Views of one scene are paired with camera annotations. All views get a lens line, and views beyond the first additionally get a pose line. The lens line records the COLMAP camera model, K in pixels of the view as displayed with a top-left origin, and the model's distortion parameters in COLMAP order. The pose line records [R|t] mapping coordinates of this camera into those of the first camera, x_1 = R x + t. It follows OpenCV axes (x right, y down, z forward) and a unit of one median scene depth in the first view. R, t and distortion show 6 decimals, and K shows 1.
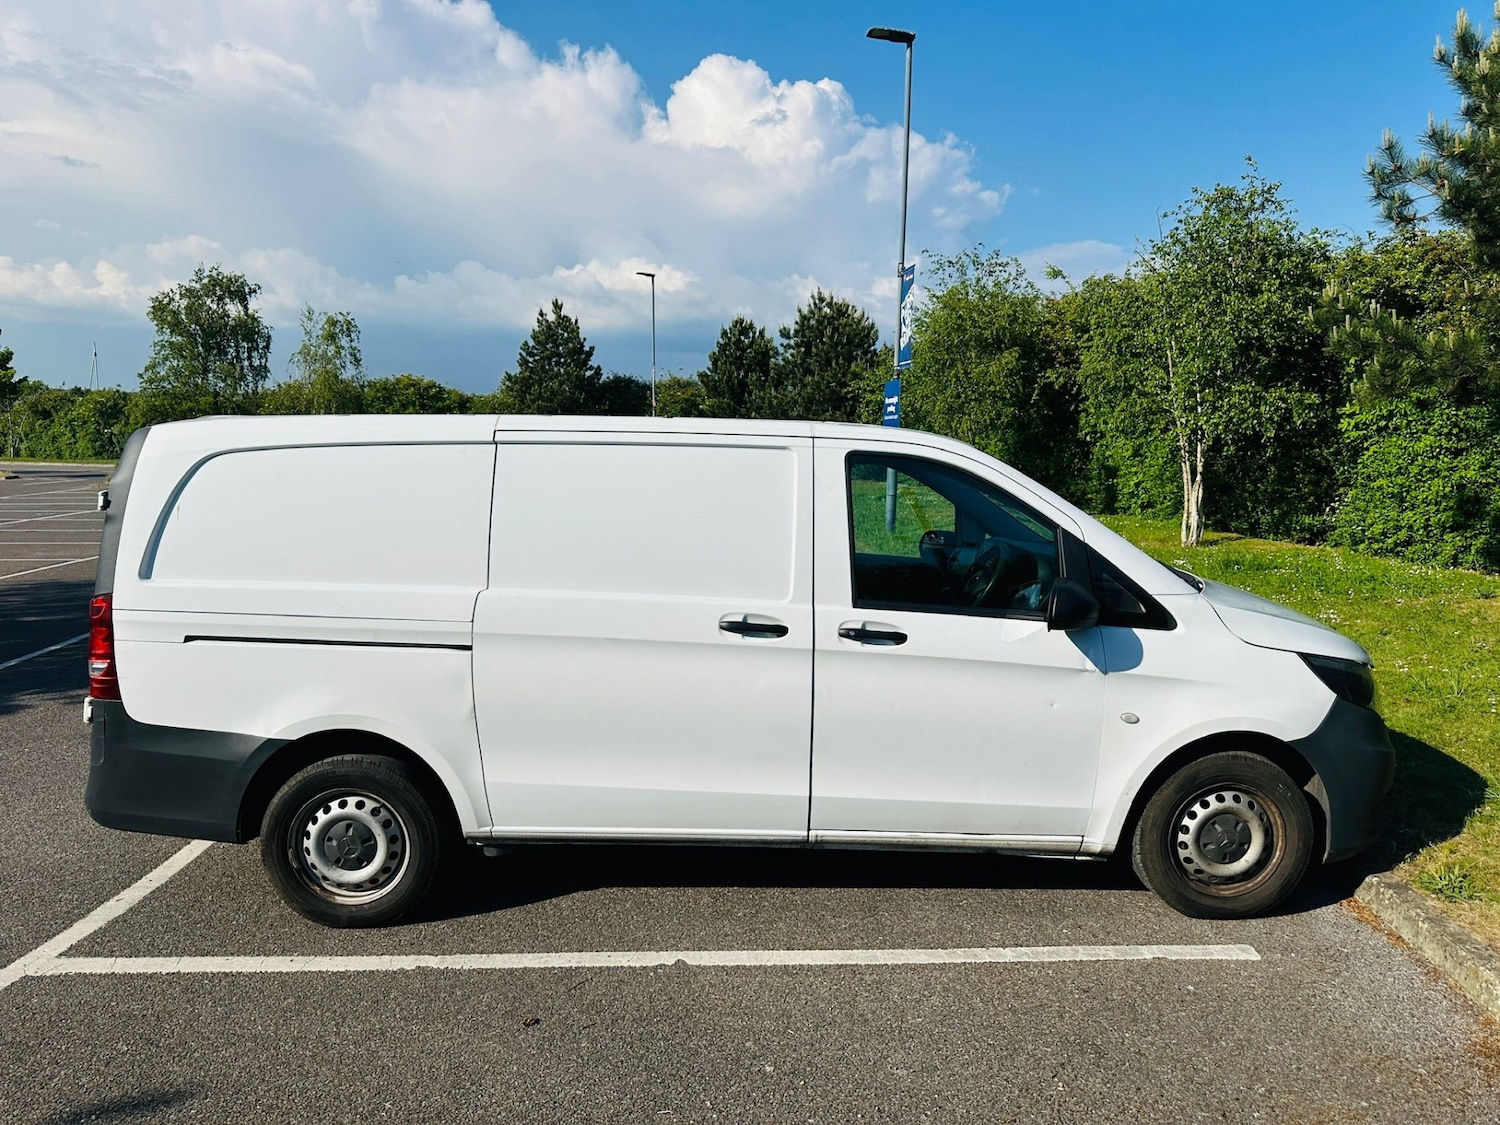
lens RADIAL K [[1056.8, 0, 754.5], [0, 1056.8, 562.2], [0, 0, 1]] dist [0.048086, -0.065029]
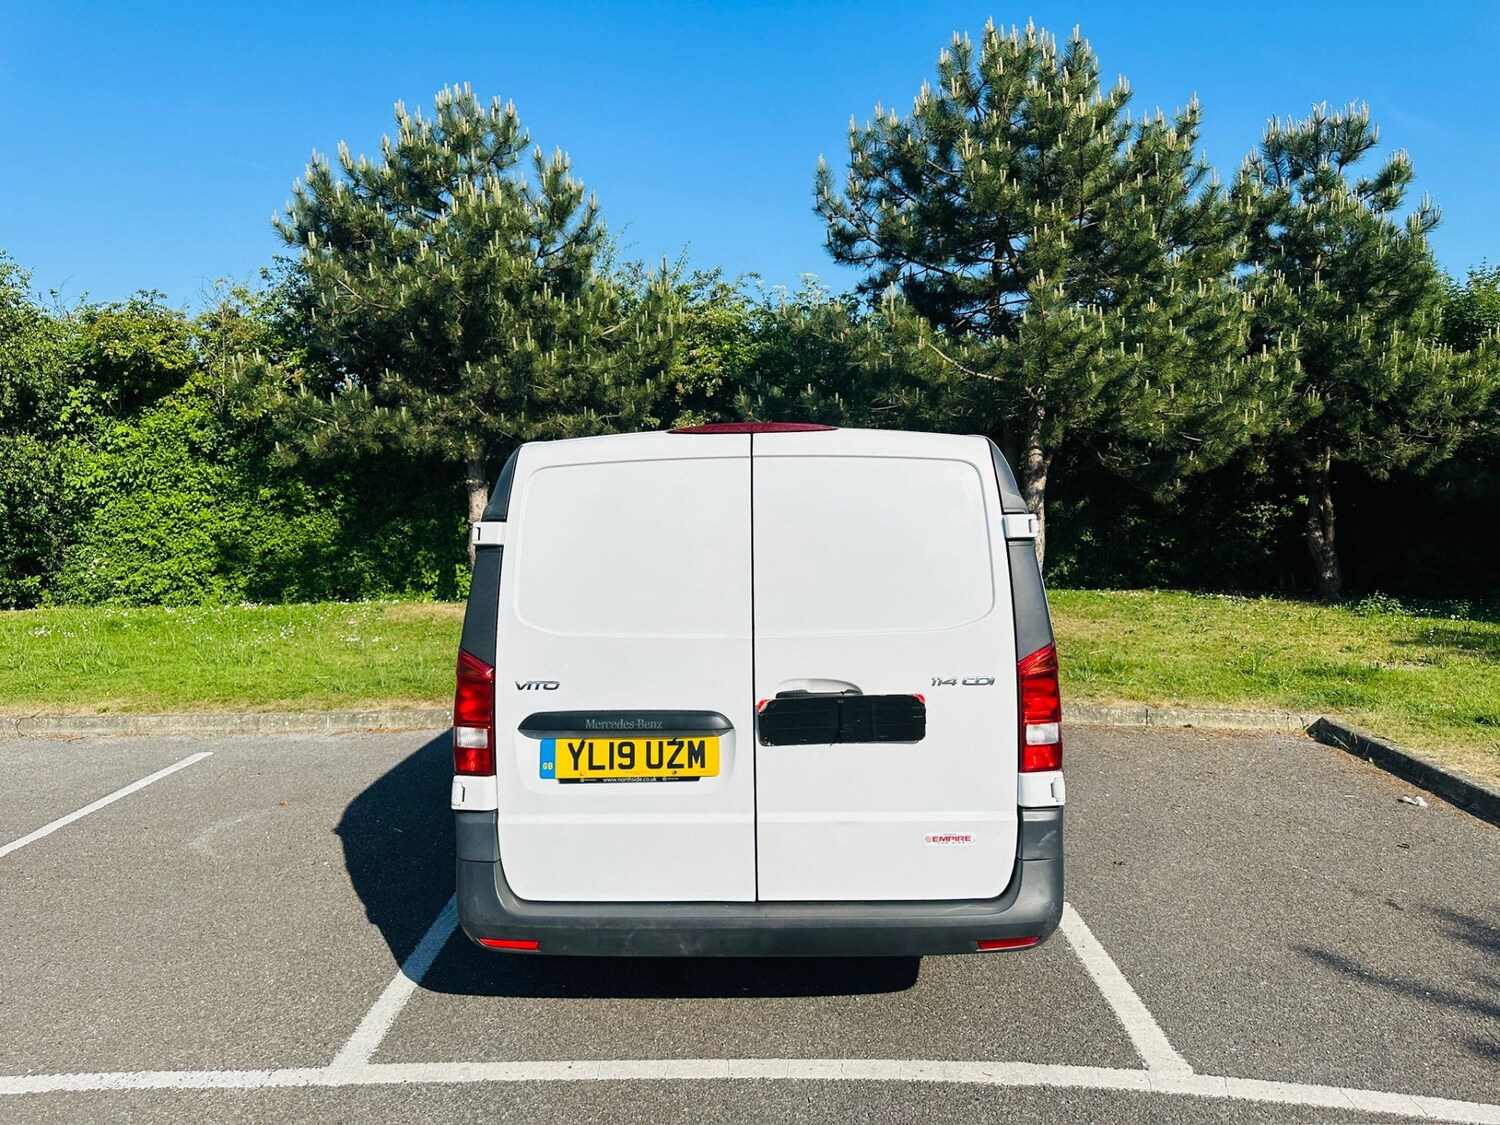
lens RADIAL K [[1049.0, 0, 753.5], [0, 1049.0, 560.4], [0, 0, 1]] dist [0.075627, -0.109919]
pose [[0.054237, -0.061407, 0.996638, -0.394288], [0.127145, 0.990407, 0.054104, -0.029036], [-0.990400, 0.123783, 0.061524, 0.320985]]
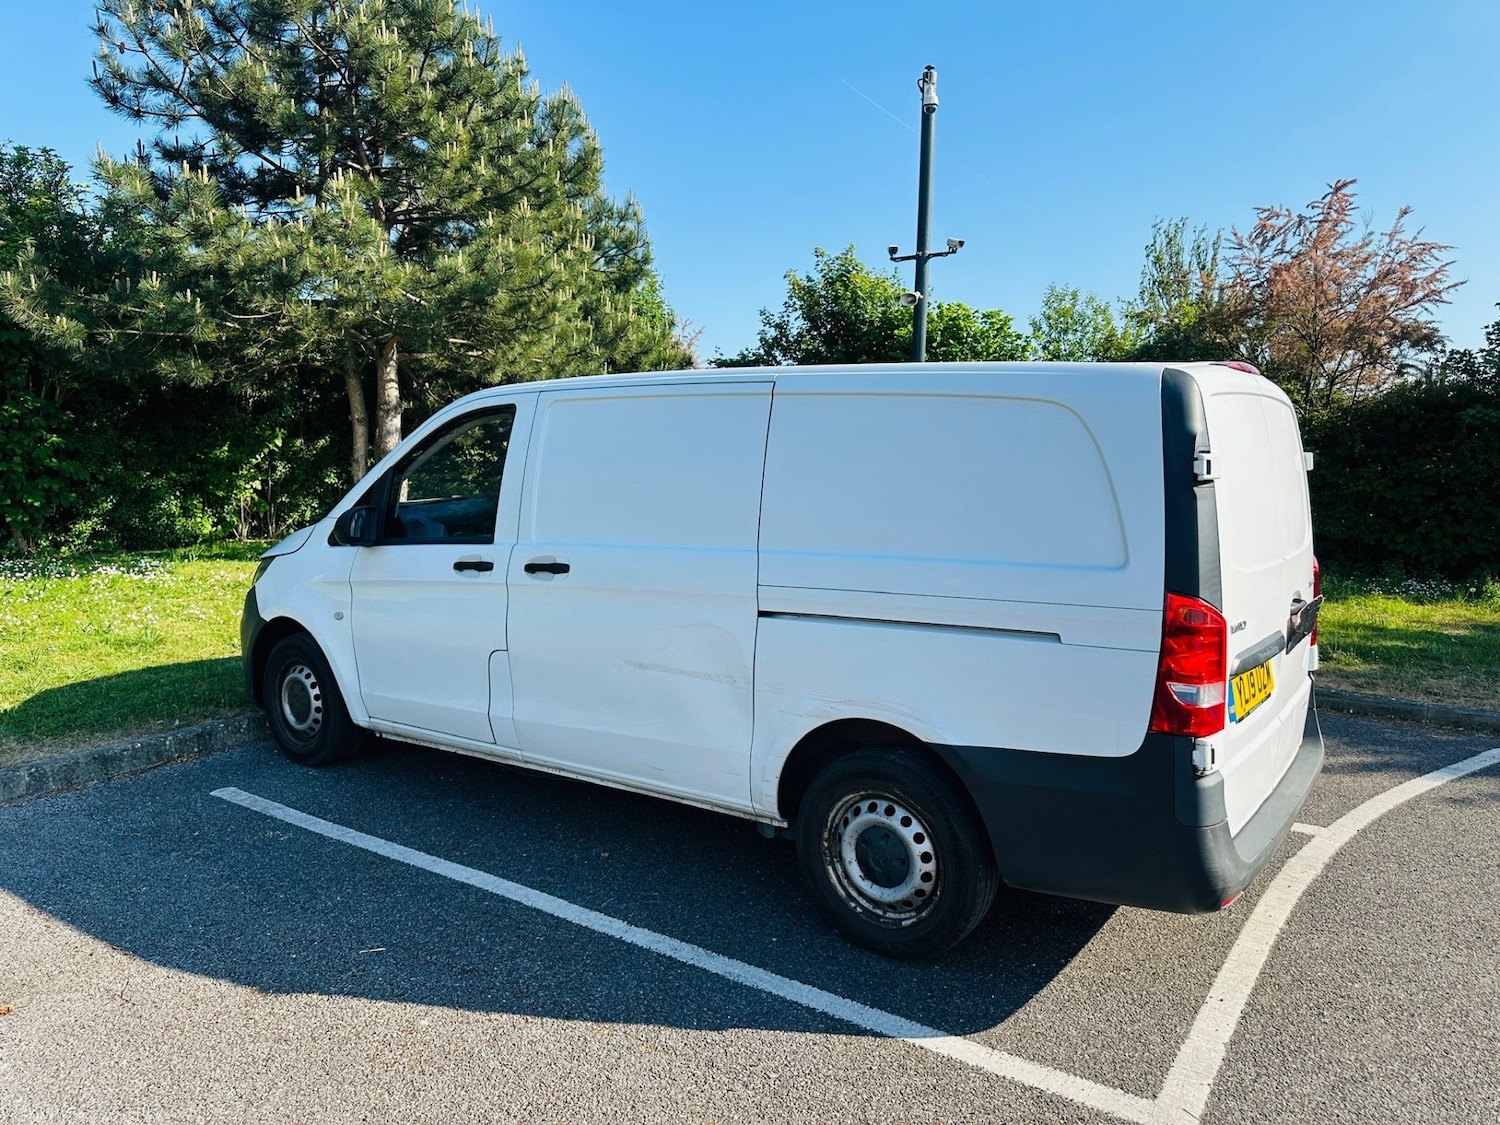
lens RADIAL K [[1056.8, 0, 754.5], [0, 1056.8, 562.2], [0, 0, 1]] dist [0.048086, -0.065029]
pose [[-0.794982, -0.081412, 0.601145, -0.227637], [0.053338, 0.977735, 0.202949, -0.057843], [-0.604283, 0.193405, -0.772940, 0.604783]]
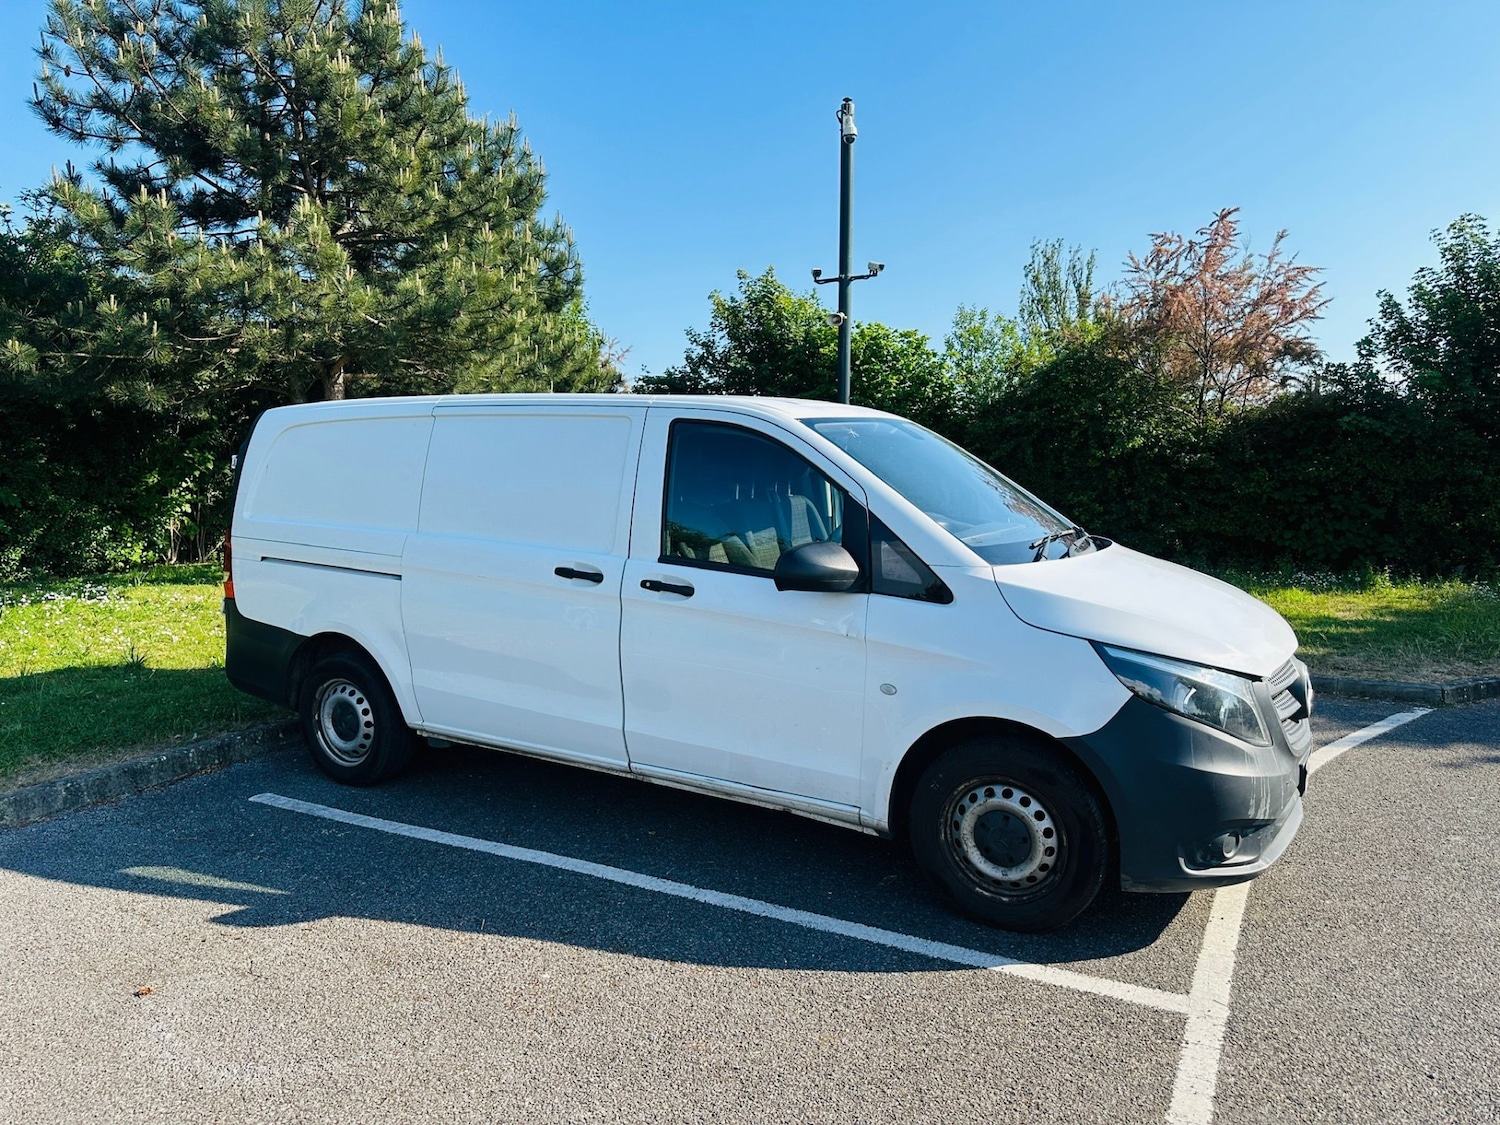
lens RADIAL K [[1049.0, 0, 753.5], [0, 1049.0, 560.4], [0, 0, 1]] dist [0.075627, -0.109919]
pose [[-0.851444, -0.051057, 0.521954, -0.212157], [0.059373, 0.979467, 0.192662, -0.061281], [-0.521074, 0.195031, -0.830930, 0.651821]]
